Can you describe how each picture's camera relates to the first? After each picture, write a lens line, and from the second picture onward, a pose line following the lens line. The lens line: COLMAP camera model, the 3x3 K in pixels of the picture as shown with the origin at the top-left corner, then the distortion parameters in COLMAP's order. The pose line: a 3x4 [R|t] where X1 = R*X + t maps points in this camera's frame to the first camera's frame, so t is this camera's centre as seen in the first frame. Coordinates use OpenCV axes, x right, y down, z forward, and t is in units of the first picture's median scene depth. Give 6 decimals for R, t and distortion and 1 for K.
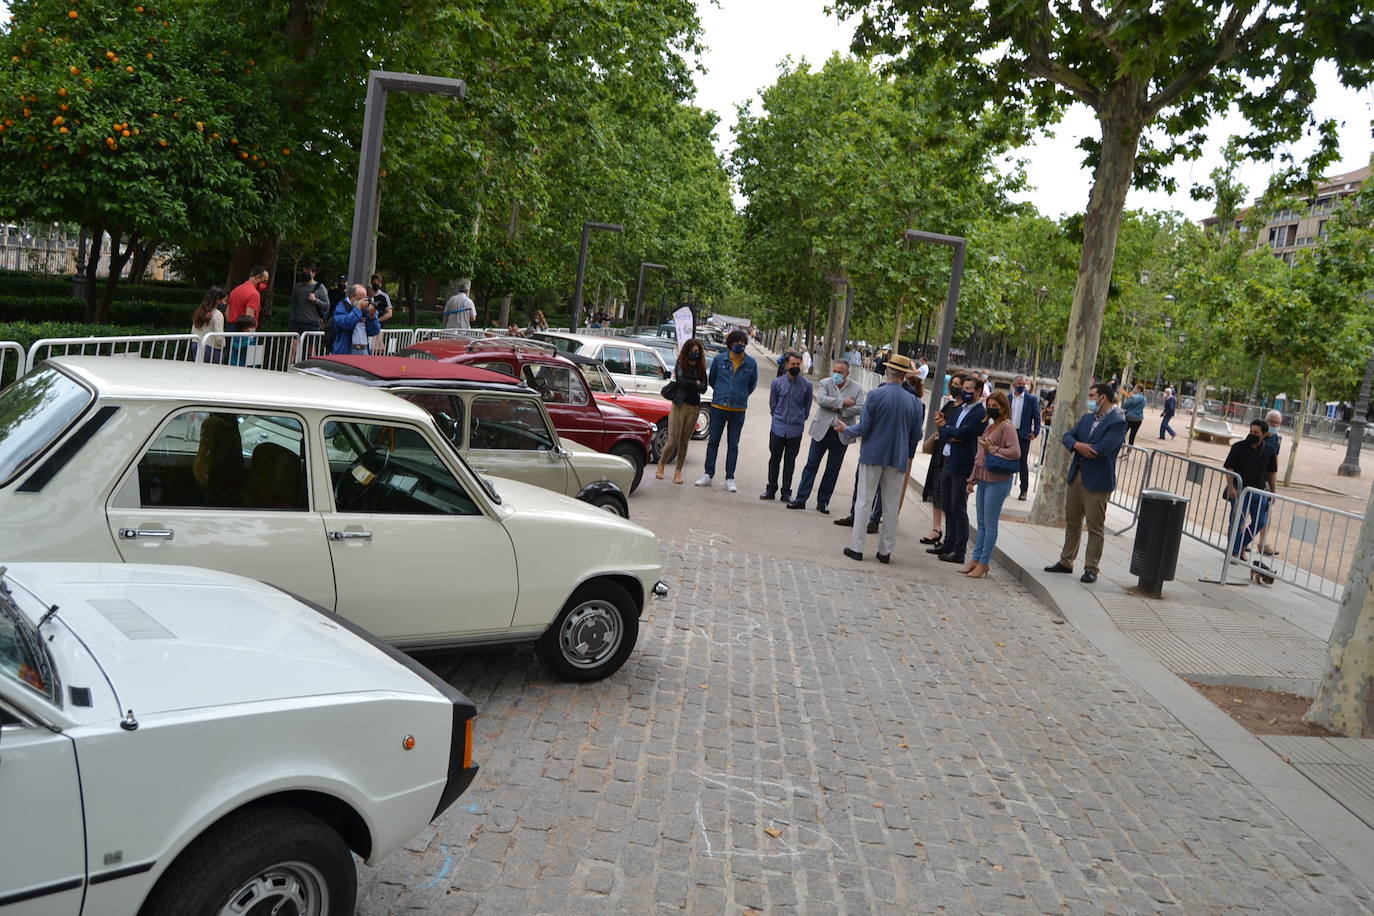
lens RADIAL K [[1072.1, 0, 687.0], [0, 1072.1, 458.0], [0, 0, 1]] dist [-0.095827, 0.035204]
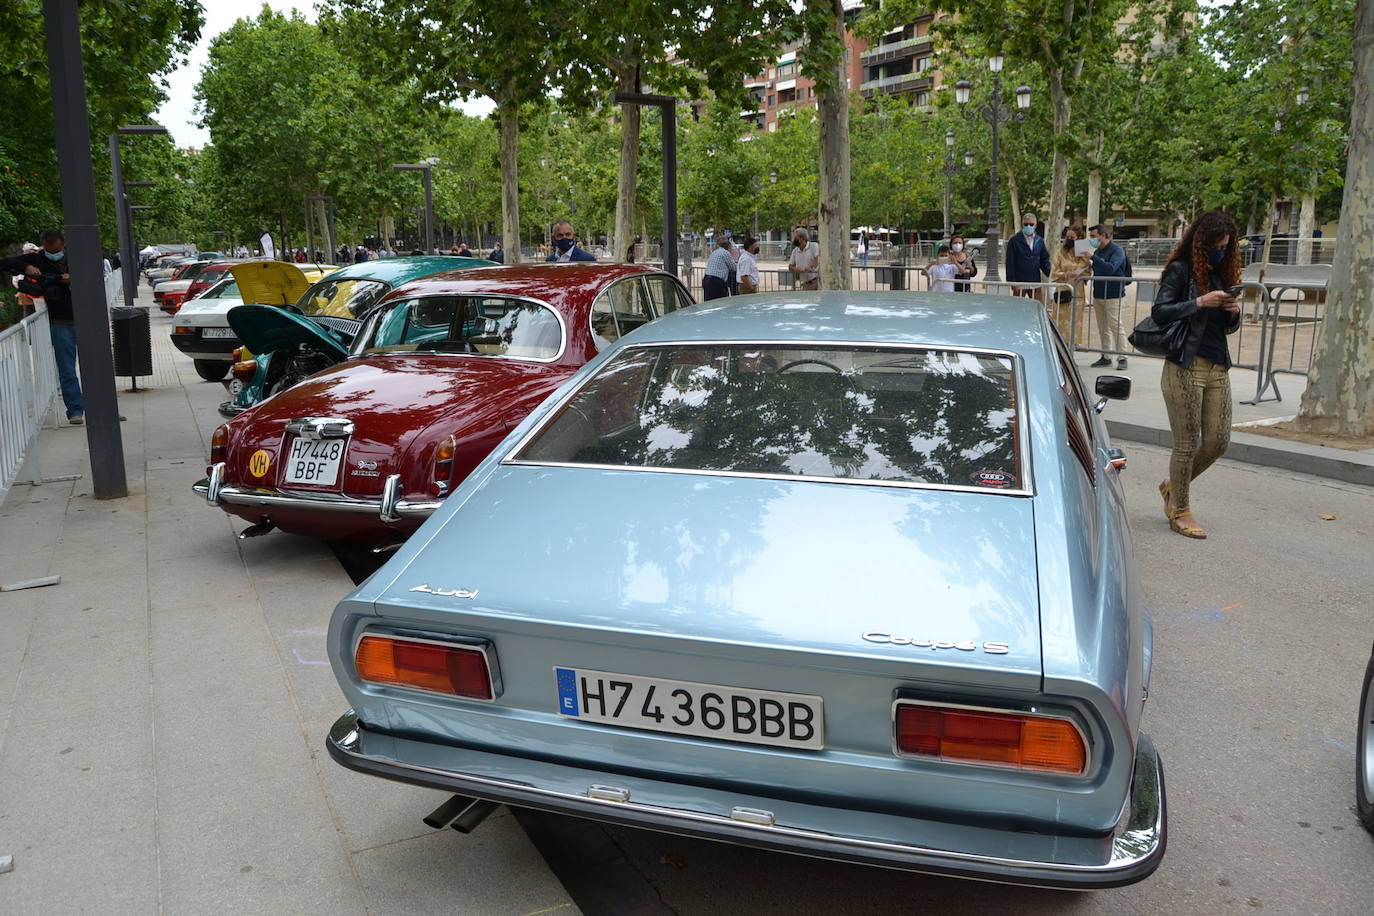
lens RADIAL K [[1072.1, 0, 687.0], [0, 1072.1, 458.0], [0, 0, 1]] dist [-0.095827, 0.035204]
pose [[0.858730, -0.239873, 0.452817, -0.187252], [0.192964, 0.969995, 0.147901, 0.050397], [-0.474708, -0.039629, 0.879251, -0.491874]]
